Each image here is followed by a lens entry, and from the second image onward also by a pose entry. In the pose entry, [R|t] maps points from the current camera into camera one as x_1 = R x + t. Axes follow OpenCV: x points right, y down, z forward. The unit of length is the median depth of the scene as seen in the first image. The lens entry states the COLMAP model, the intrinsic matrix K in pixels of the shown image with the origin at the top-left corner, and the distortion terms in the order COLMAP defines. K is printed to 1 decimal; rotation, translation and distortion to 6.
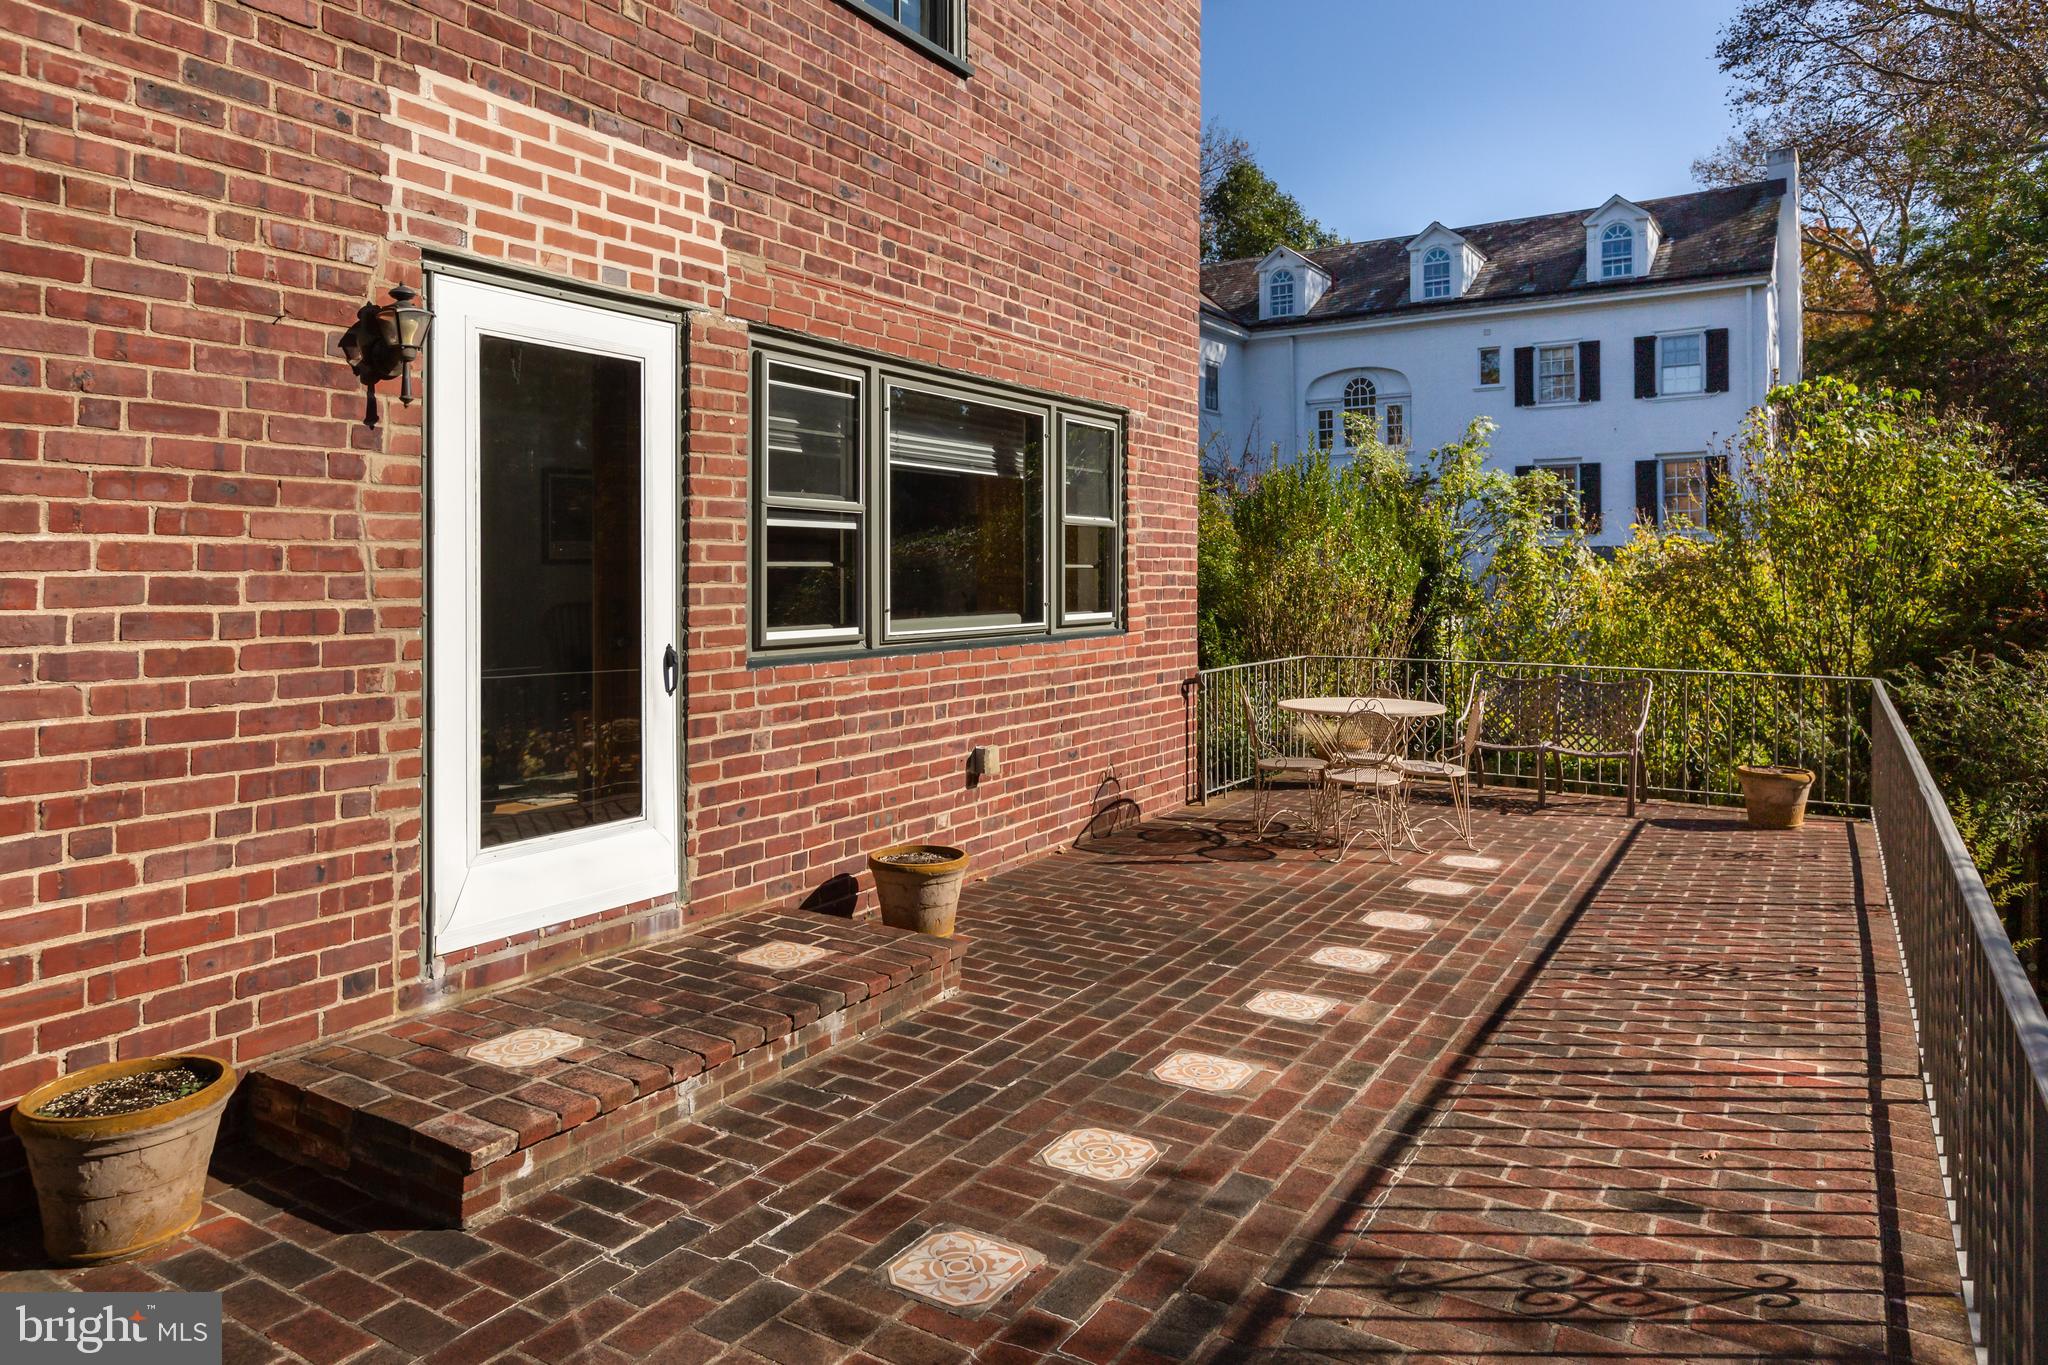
lens RADIAL K [[1349.3, 0, 1024.0], [0, 1349.3, 682.5], [0, 0, 1]] dist [-0.006425, 0.001012]
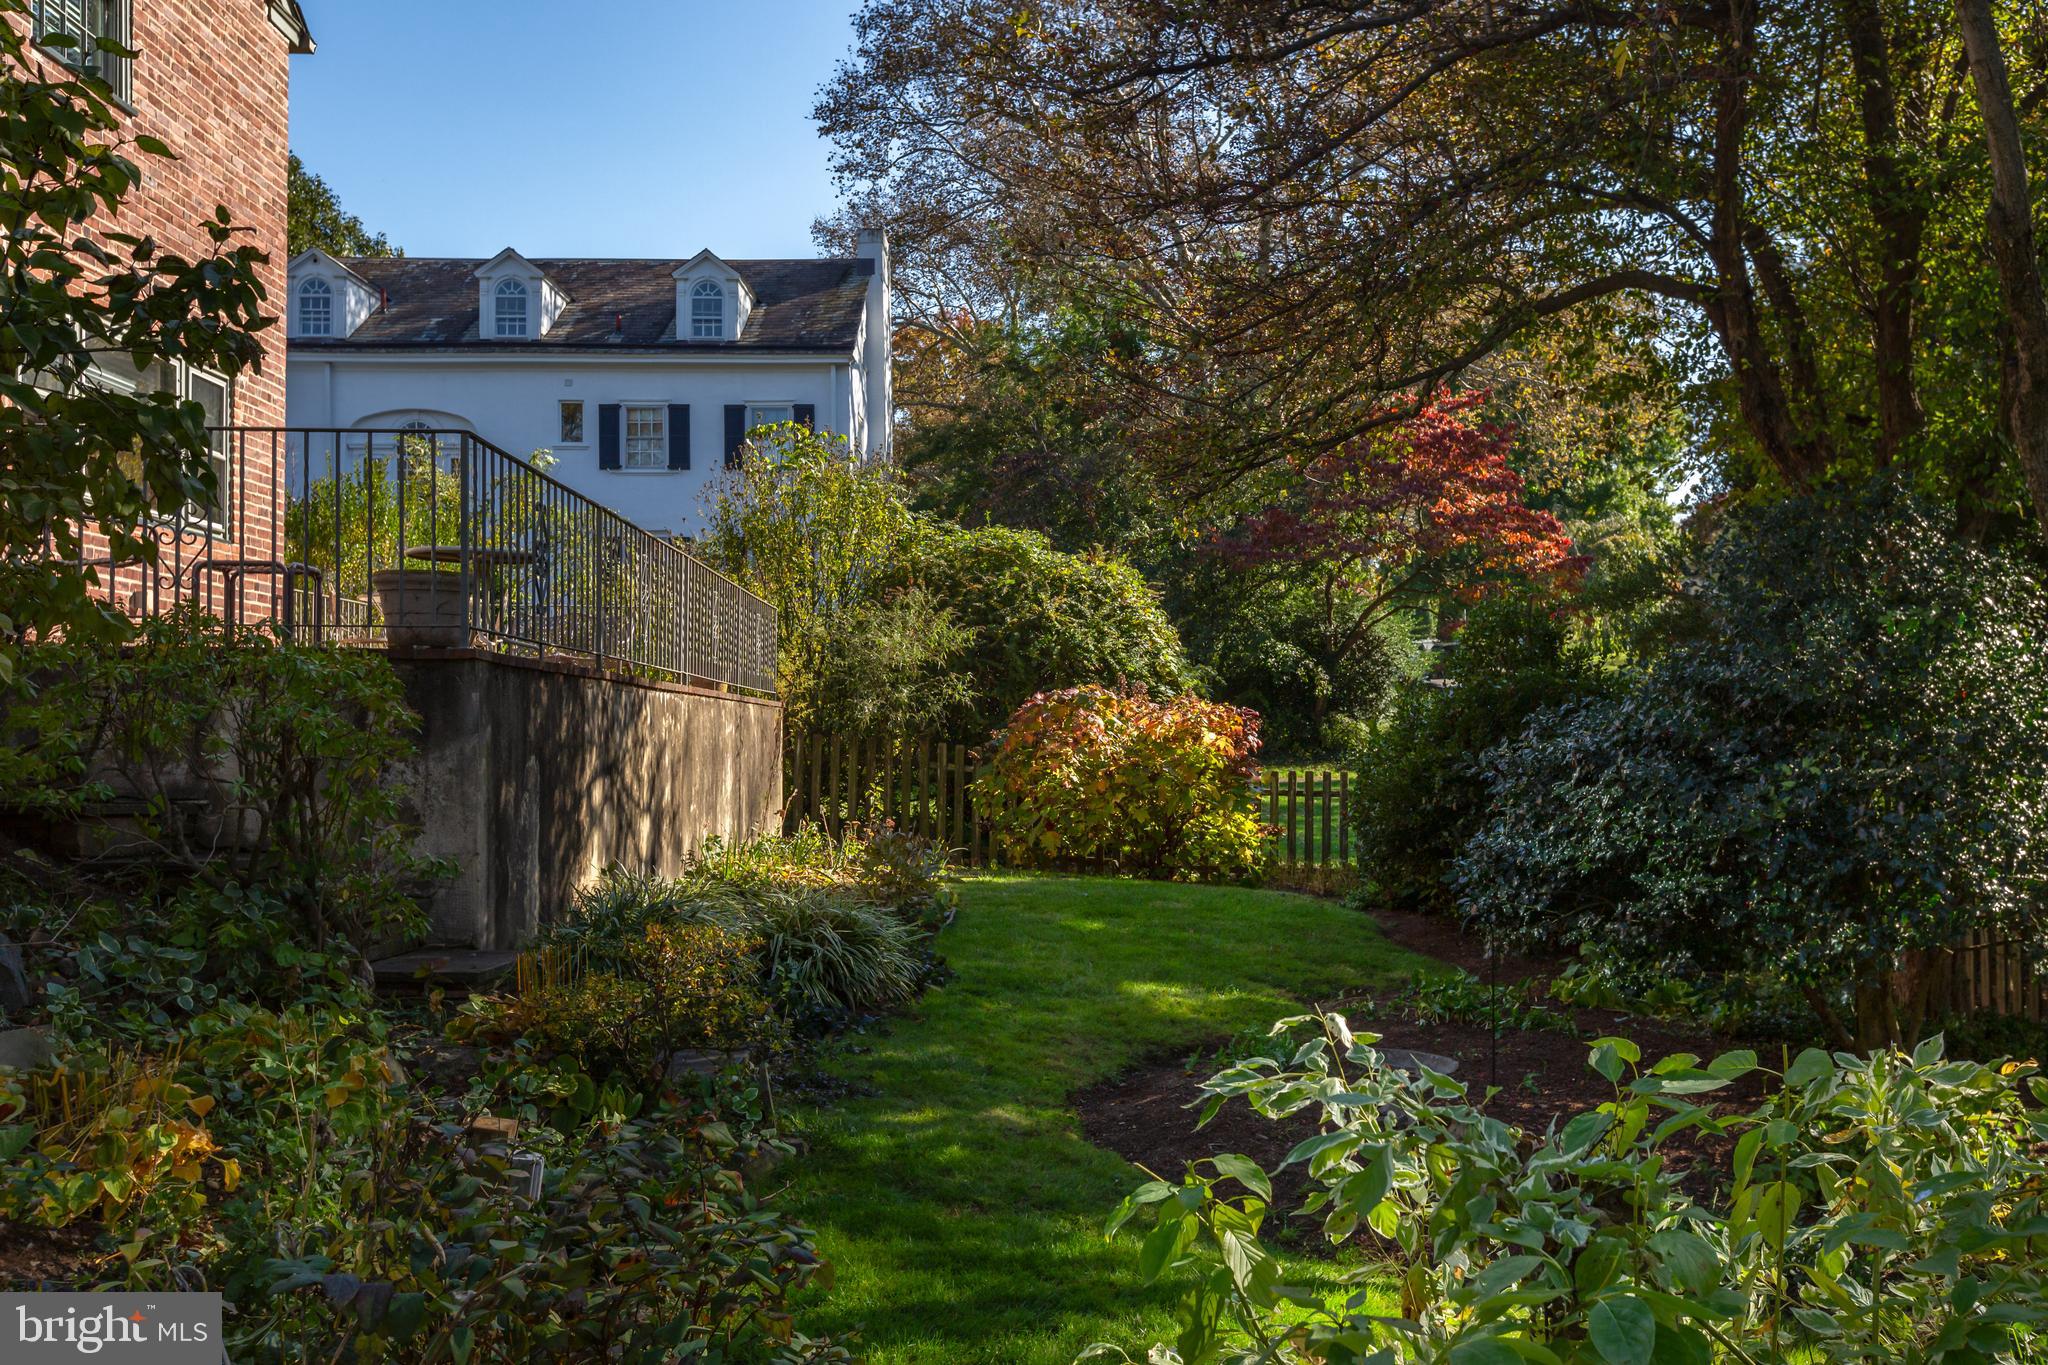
lens RADIAL K [[1767.3, 0, 1024.0], [0, 1767.3, 682.5], [0, 0, 1]] dist [-0.004896, -0.002648]
pose [[0.839441, 0.019148, 0.543113, -0.024310], [0.027462, 0.996608, -0.077582, 0.029581], [-0.542756, 0.080041, 0.836068, -0.096166]]
